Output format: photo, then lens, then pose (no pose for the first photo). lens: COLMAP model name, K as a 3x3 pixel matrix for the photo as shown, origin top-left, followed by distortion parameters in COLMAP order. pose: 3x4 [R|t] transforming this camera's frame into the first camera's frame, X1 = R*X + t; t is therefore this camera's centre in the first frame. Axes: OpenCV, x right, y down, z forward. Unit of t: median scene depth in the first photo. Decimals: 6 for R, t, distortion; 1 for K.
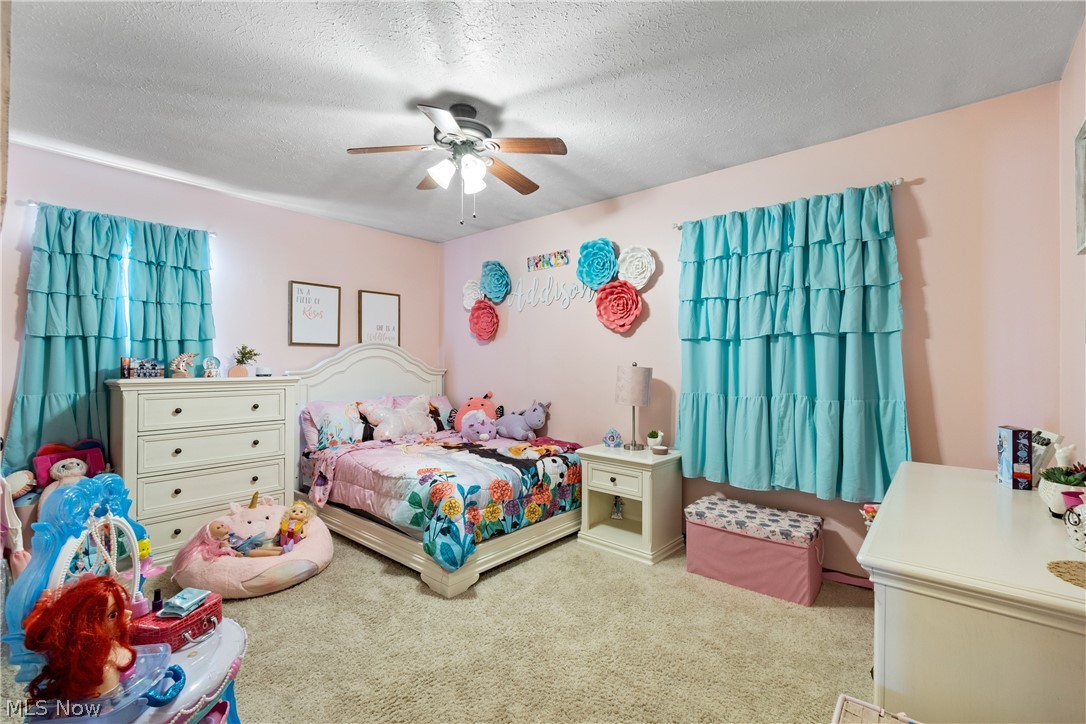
lens RADIAL K [[473.0, 0, 538.7], [0, 473.0, 363.3], [0, 0, 1]] dist [0.005014, -0.003514]
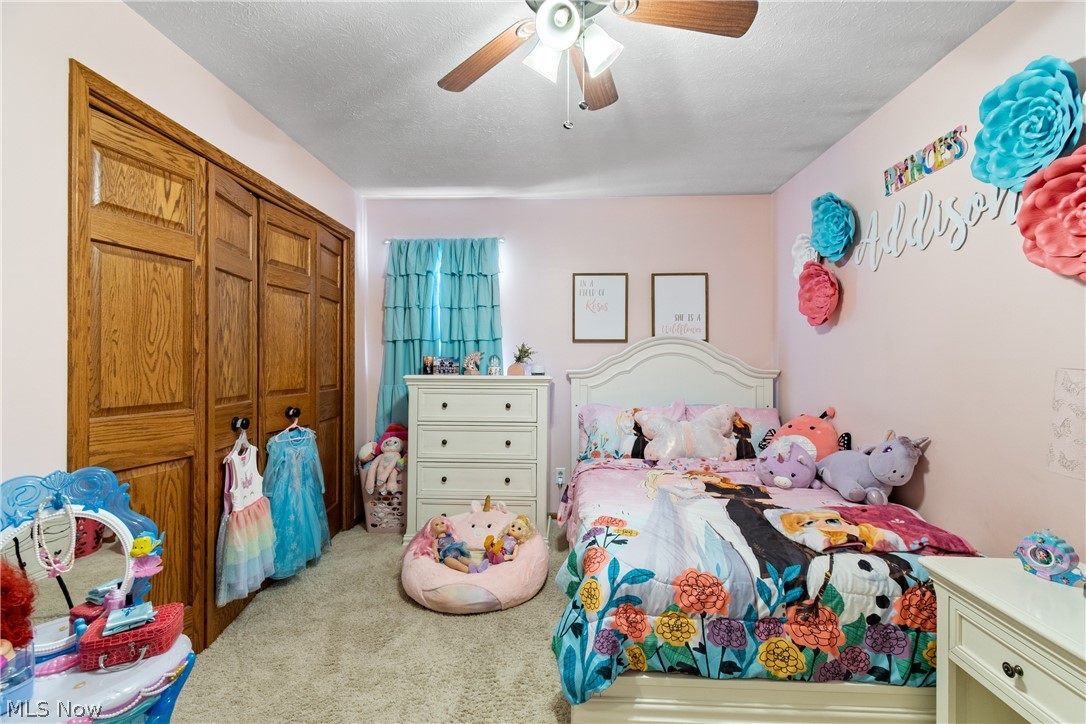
lens RADIAL K [[473.0, 0, 547.6], [0, 473.0, 358.9], [0, 0, 1]] dist [0.005014, -0.003514]
pose [[0.624674, -0.002838, -0.780881, 0.204548], [-0.001045, 0.999989, -0.004471, -0.001208], [0.780885, 0.003608, 0.624664, 0.436630]]
